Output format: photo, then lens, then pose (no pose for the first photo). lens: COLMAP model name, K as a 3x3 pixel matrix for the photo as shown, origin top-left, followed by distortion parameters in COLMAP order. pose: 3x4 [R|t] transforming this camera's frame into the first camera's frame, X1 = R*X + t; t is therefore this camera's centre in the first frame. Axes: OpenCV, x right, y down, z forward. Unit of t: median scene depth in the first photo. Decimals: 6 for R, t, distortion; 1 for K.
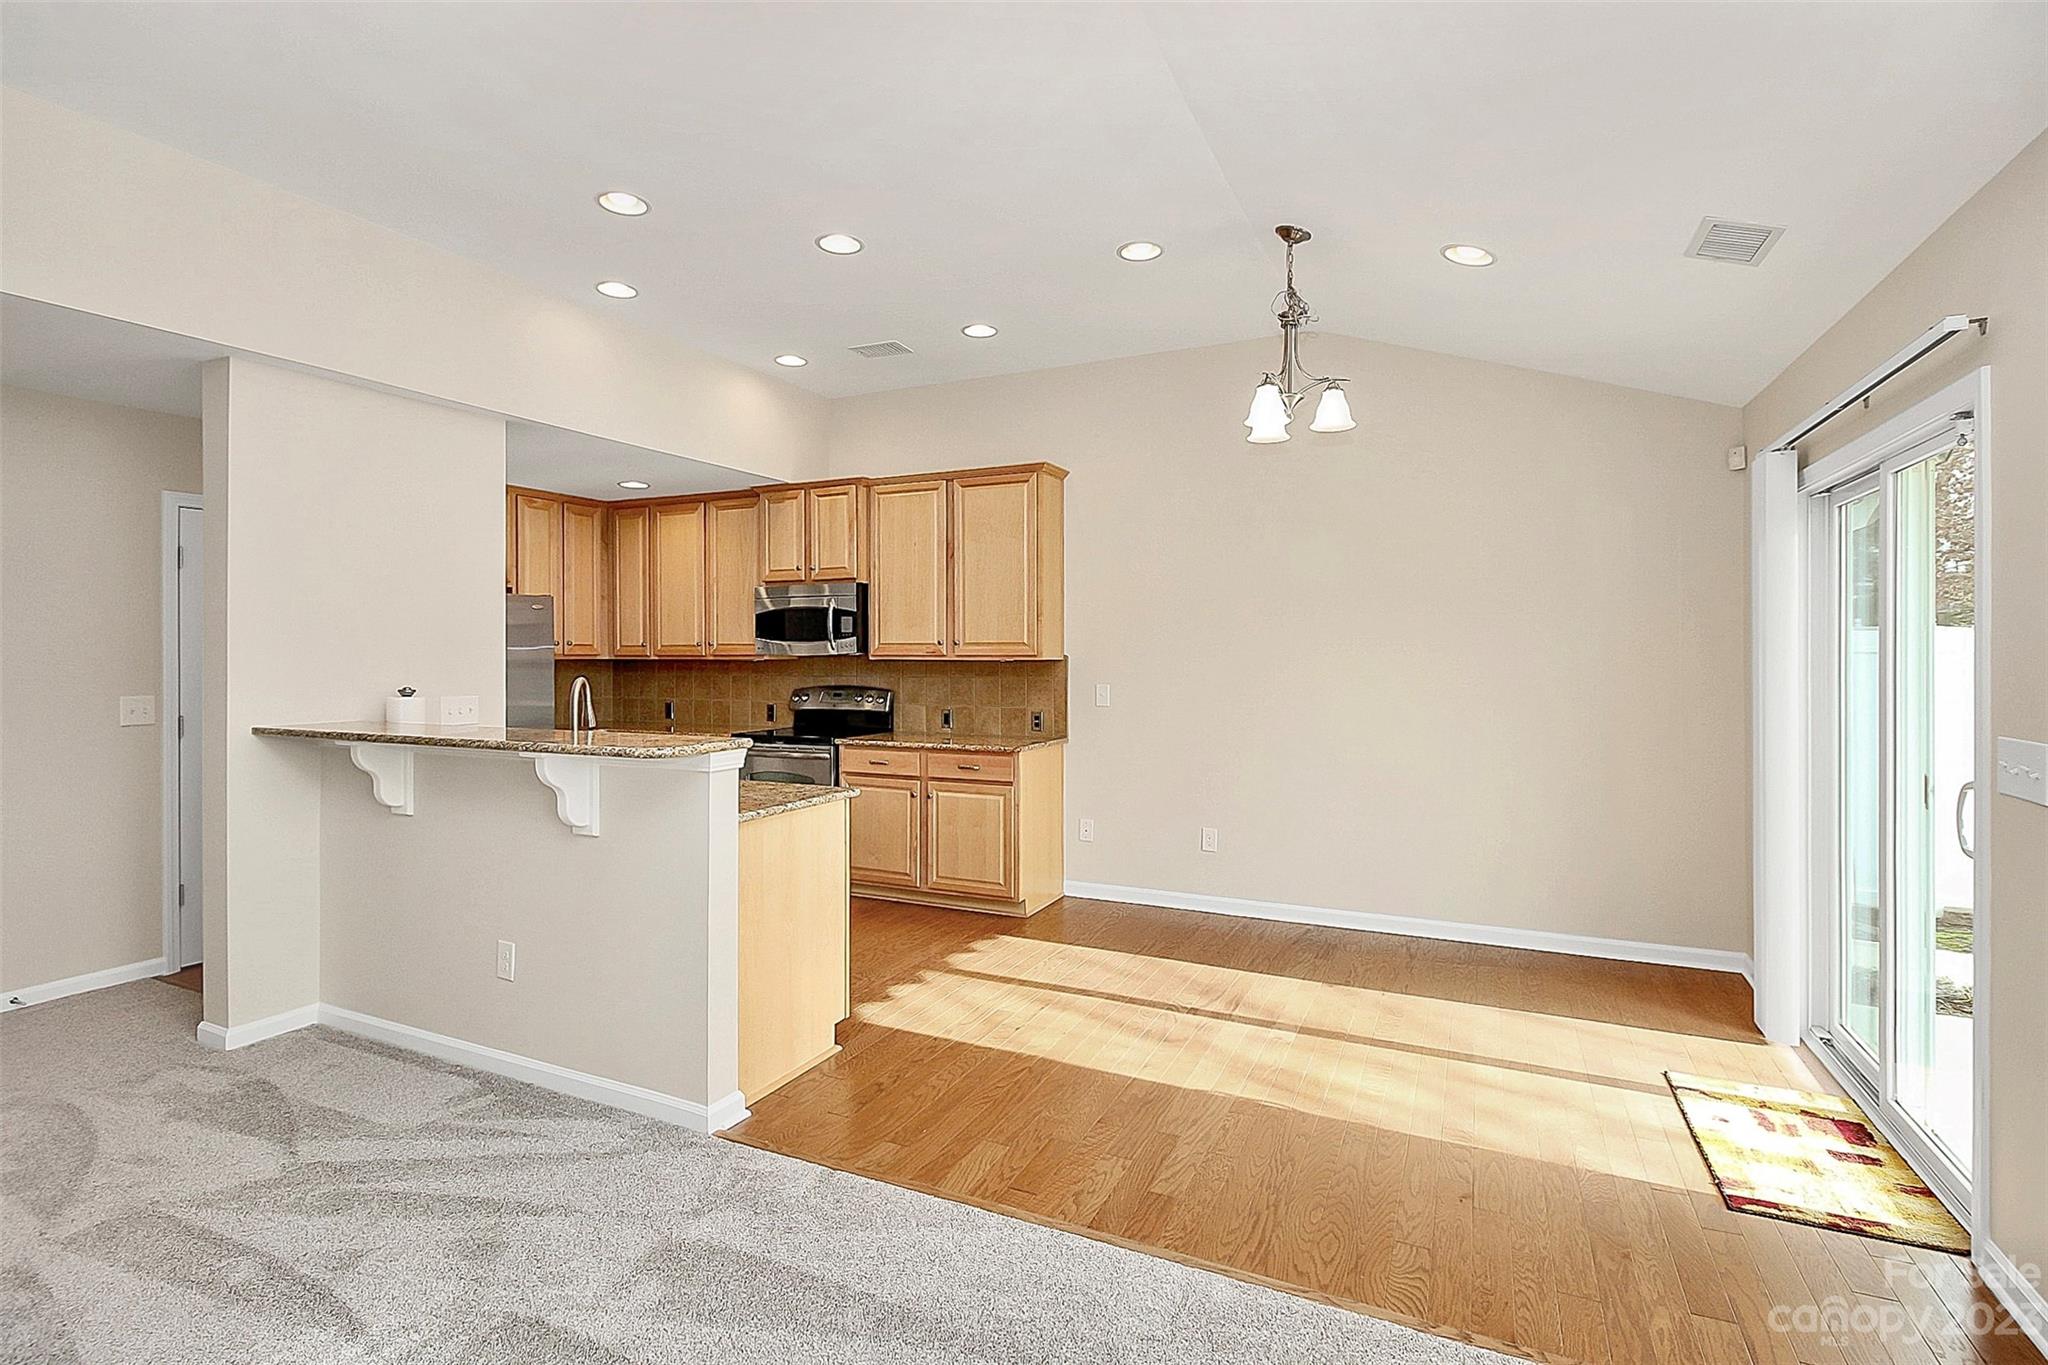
lens RADIAL K [[968.1, 0, 1005.6], [0, 968.1, 668.5], [0, 0, 1]] dist [-0.000820, -0.000472]
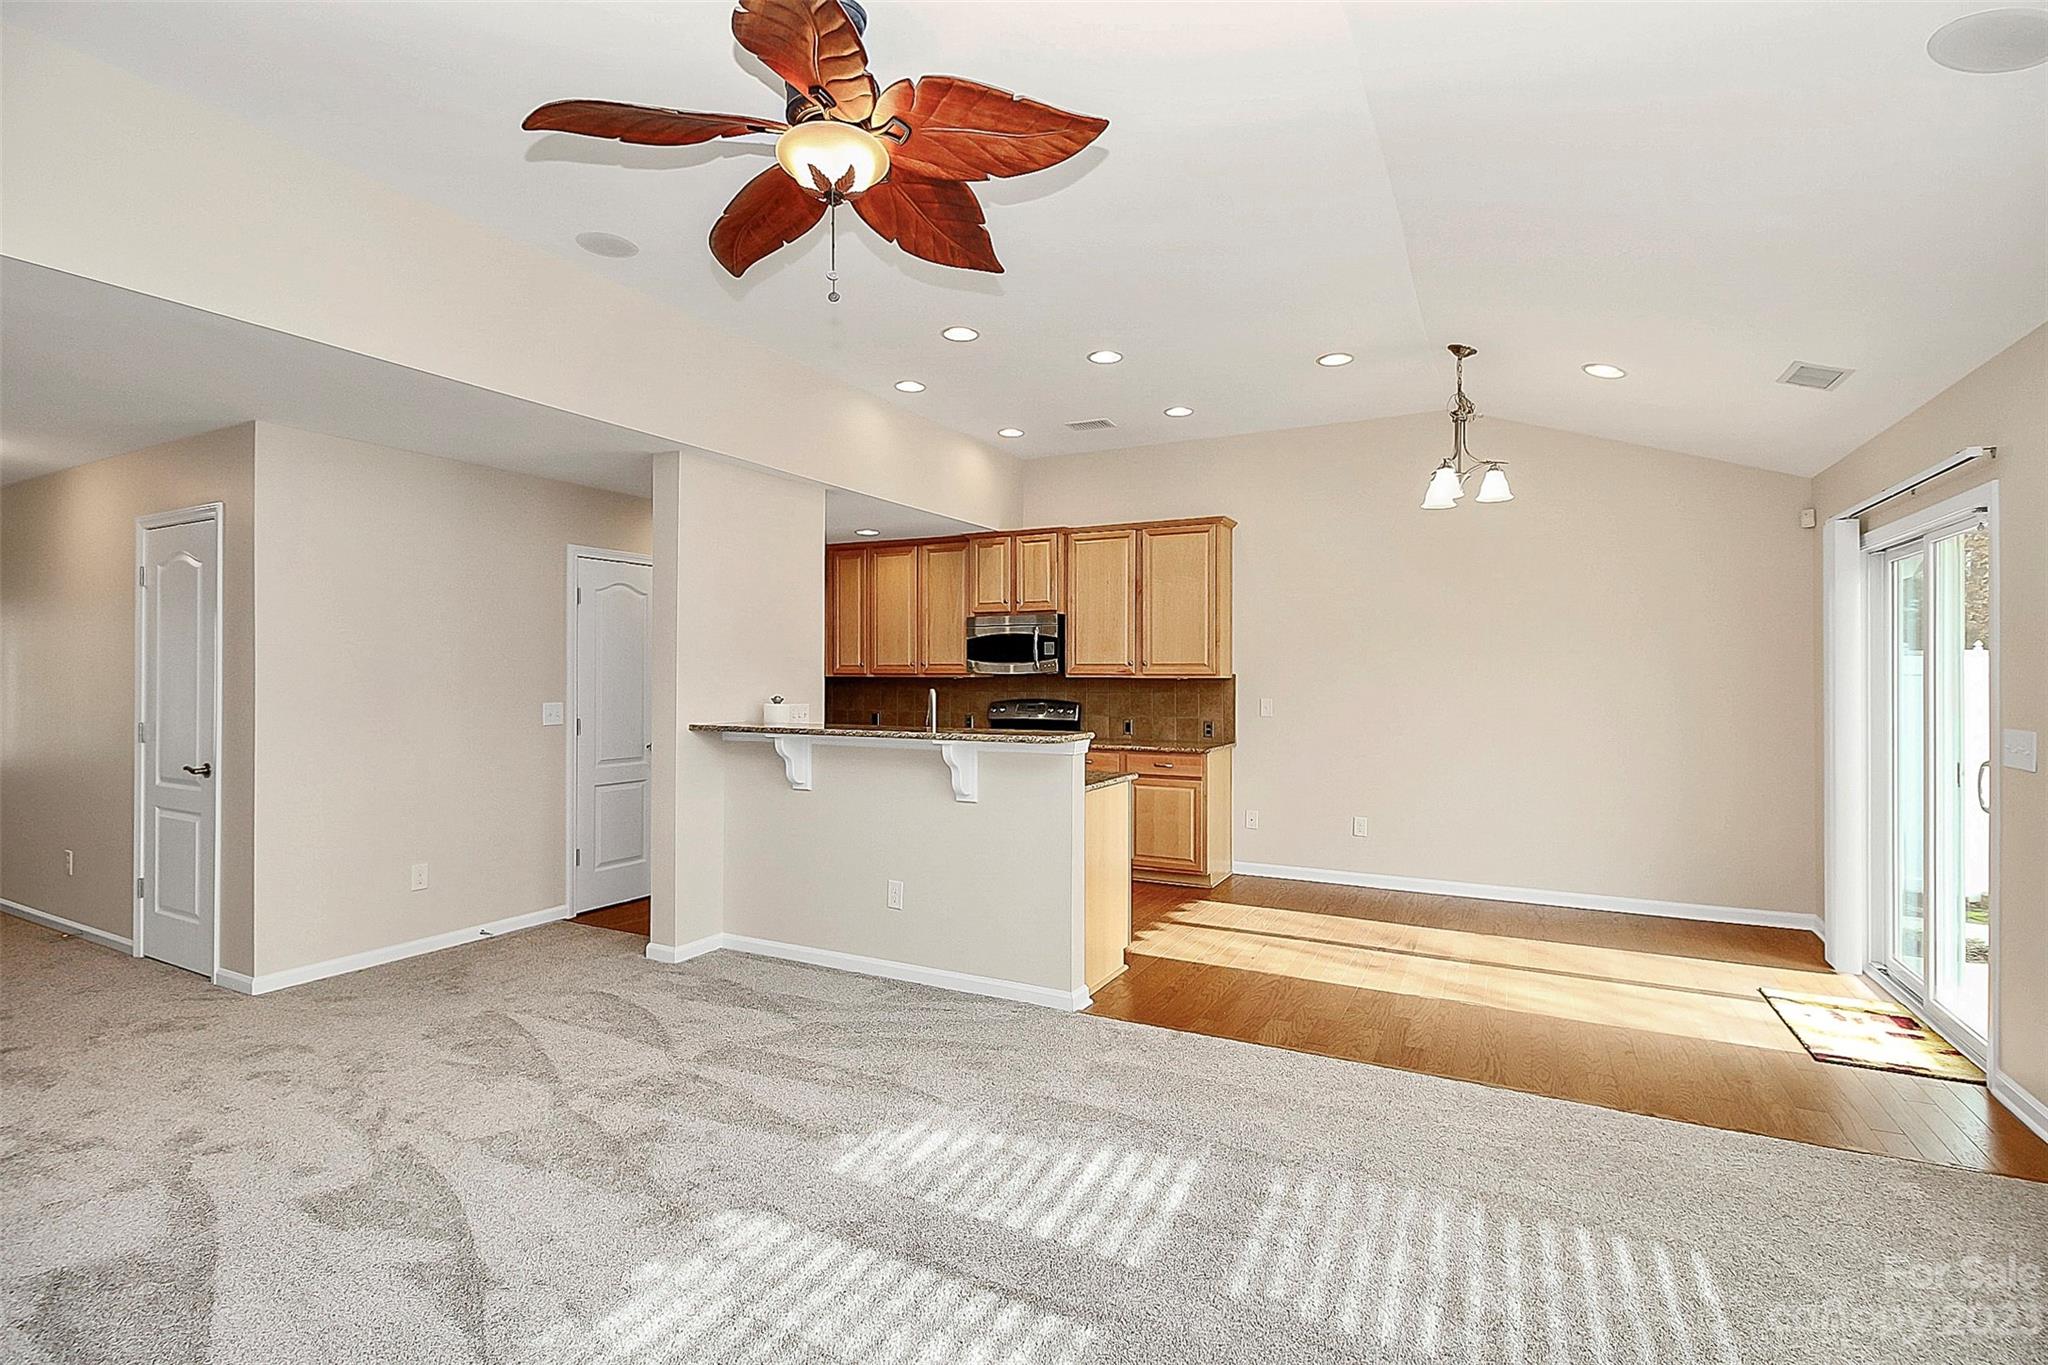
lens RADIAL K [[946.1, 0, 1024.0], [0, 946.1, 682.5], [0, 0, 1]] dist [-0.000889, -0.003536]
pose [[0.999592, 0.003466, -0.028342, -0.251351], [-0.003663, 0.999970, -0.006883, 0.008084], [0.028317, 0.006984, 0.999575, -0.280463]]
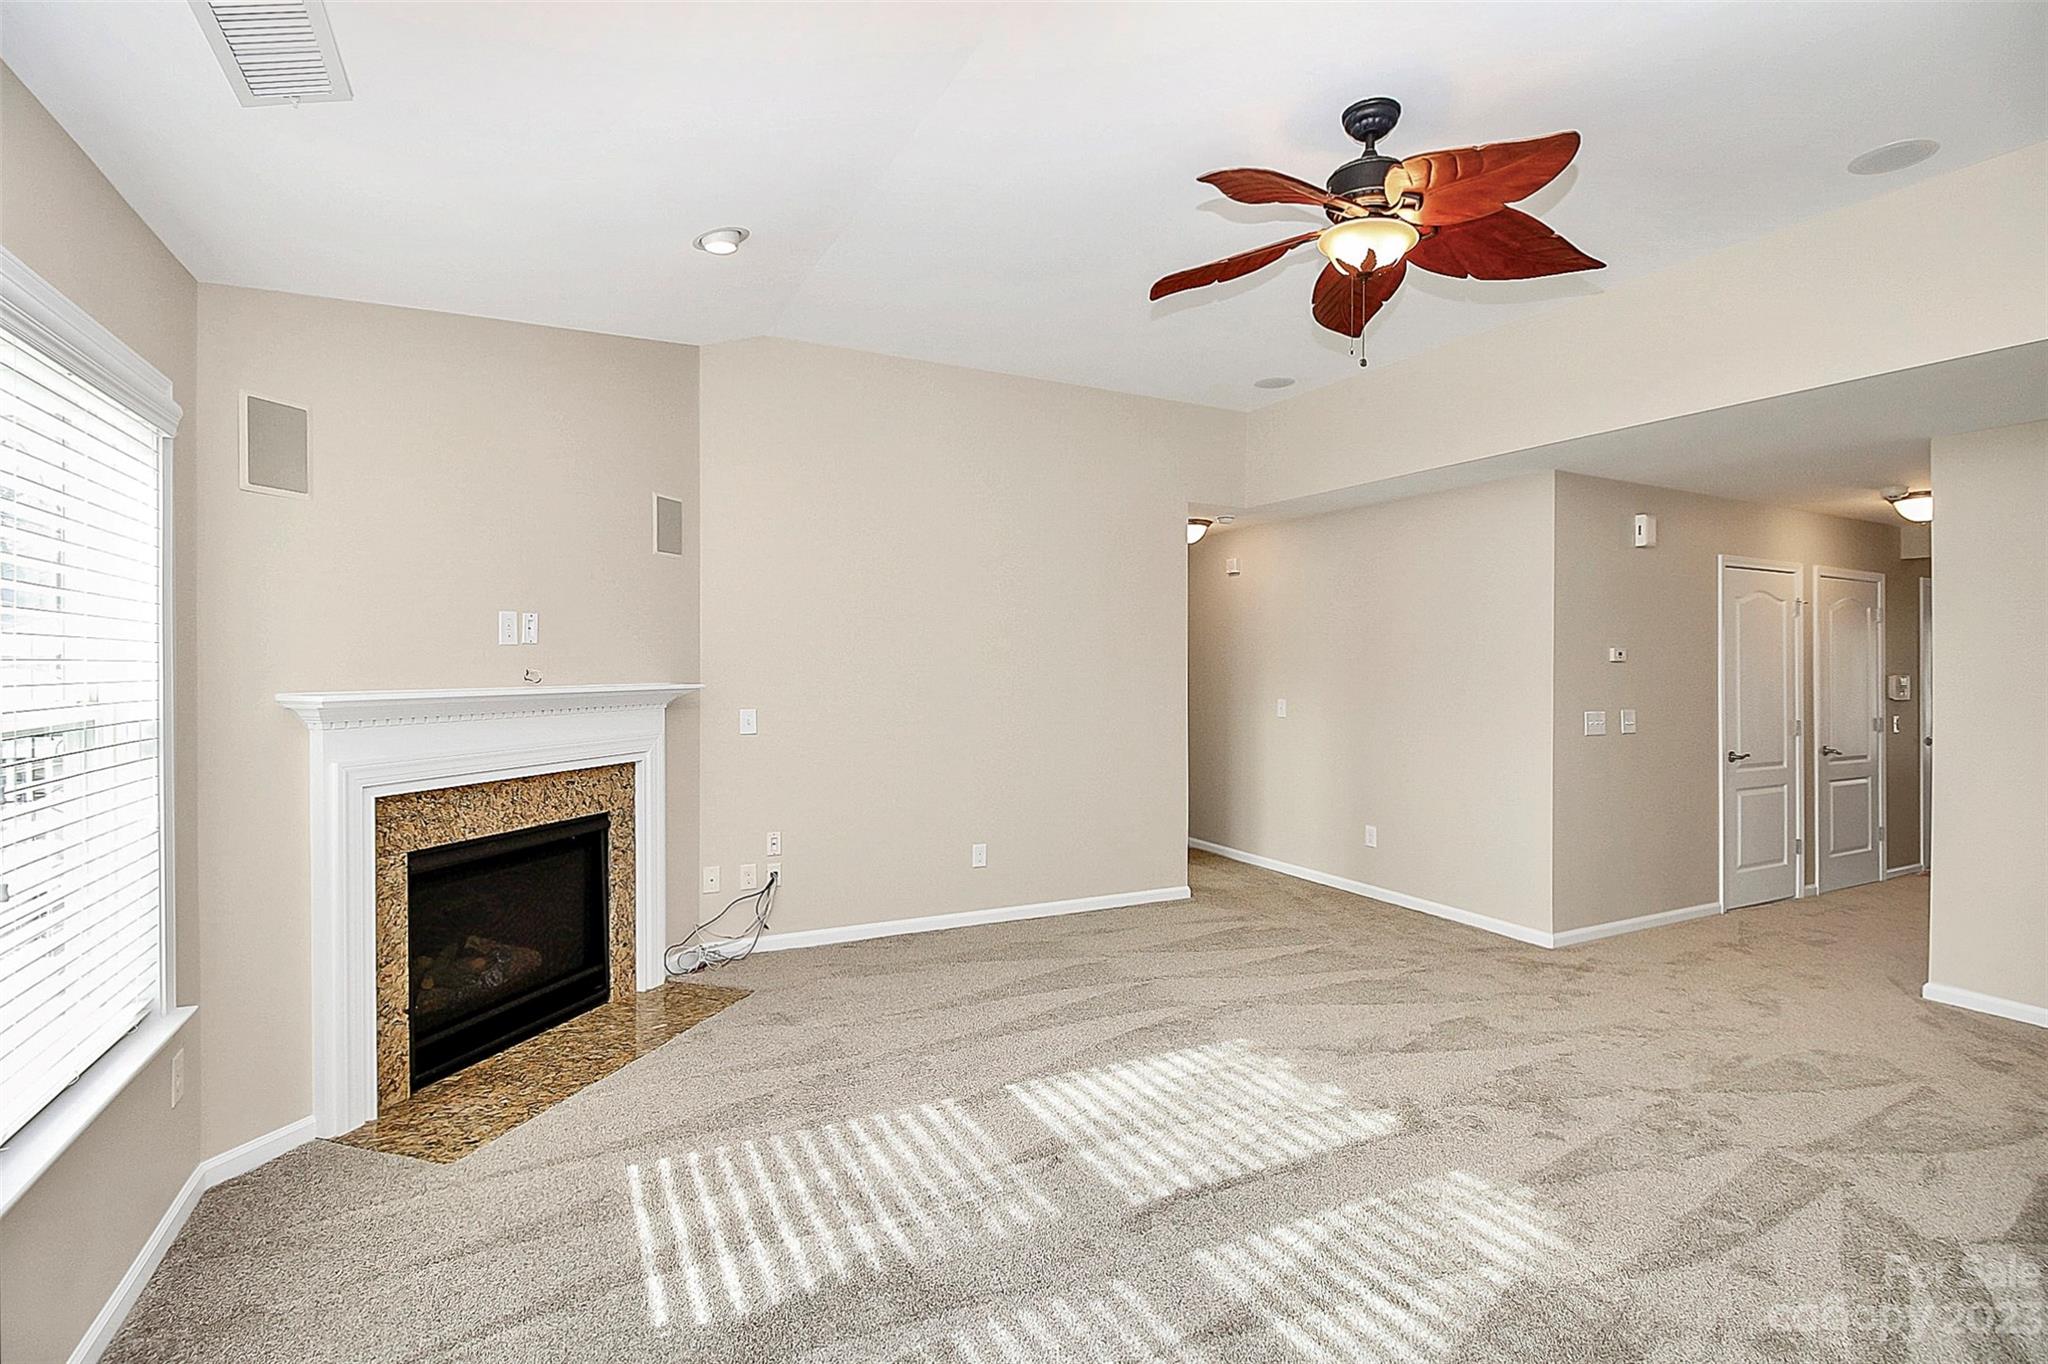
lens RADIAL K [[968.1, 0, 1005.6], [0, 968.1, 668.0], [0, 0, 1]] dist [-0.000820, -0.000472]
pose [[-0.617718, -0.006519, -0.786372, 0.363288], [-0.013002, 0.999914, 0.001924, -0.011227], [0.786292, 0.011413, -0.617750, 0.584226]]
